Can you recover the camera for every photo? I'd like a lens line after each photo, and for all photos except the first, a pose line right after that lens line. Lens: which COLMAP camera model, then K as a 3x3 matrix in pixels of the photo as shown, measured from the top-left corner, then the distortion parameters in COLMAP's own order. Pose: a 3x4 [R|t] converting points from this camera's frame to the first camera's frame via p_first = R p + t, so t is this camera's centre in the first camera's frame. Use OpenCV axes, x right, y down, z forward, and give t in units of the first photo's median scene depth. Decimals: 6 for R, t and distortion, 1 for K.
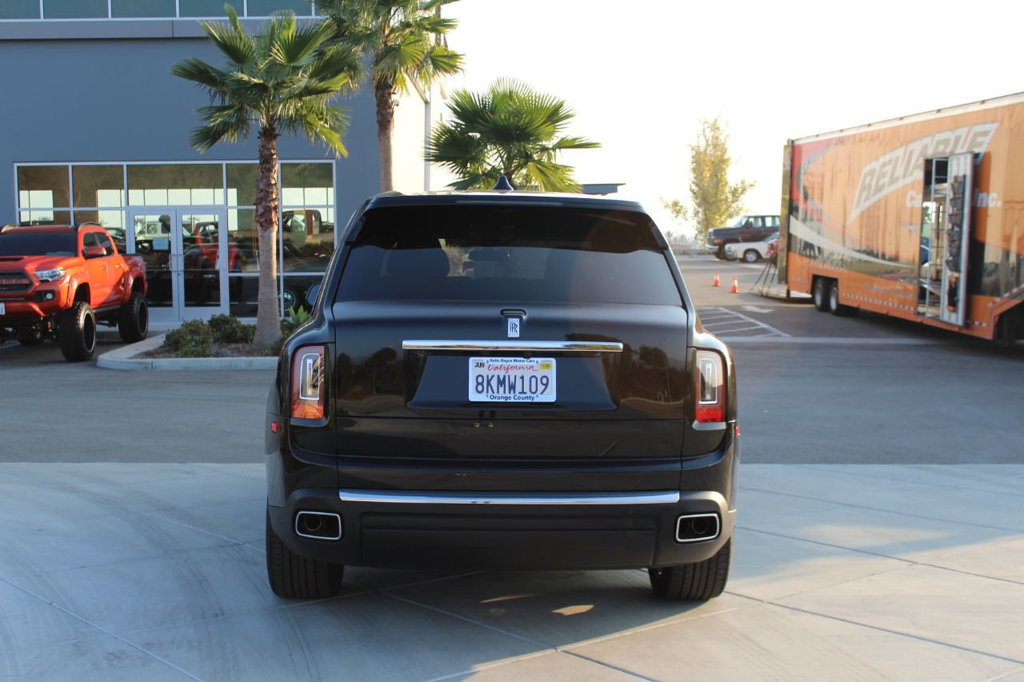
lens RADIAL K [[1363.3, 0, 512.0], [0, 1363.3, 339.7], [0, 0, 1]] dist [-0.079680, 0.000000]
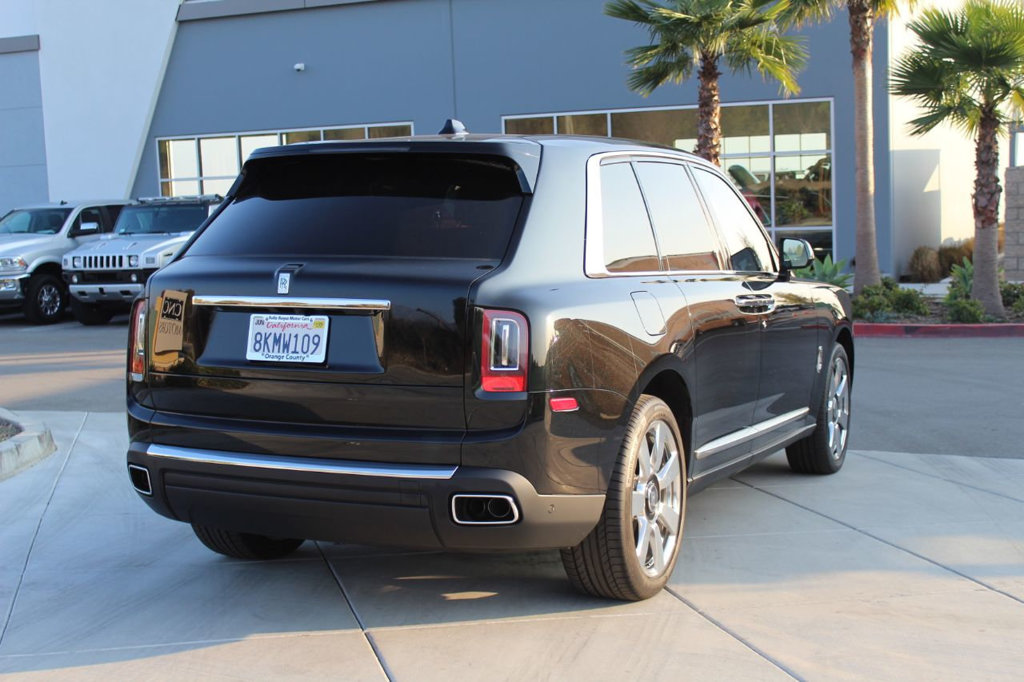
lens RADIAL K [[1529.0, 0, 512.0], [0, 1529.0, 344.2], [0, 0, 1]] dist [-0.055080, 0.000000]
pose [[0.887936, 0.021619, -0.459459, 0.608523], [-0.009351, 0.999537, 0.028960, 0.001219], [0.459872, -0.021418, 0.887727, 0.126013]]
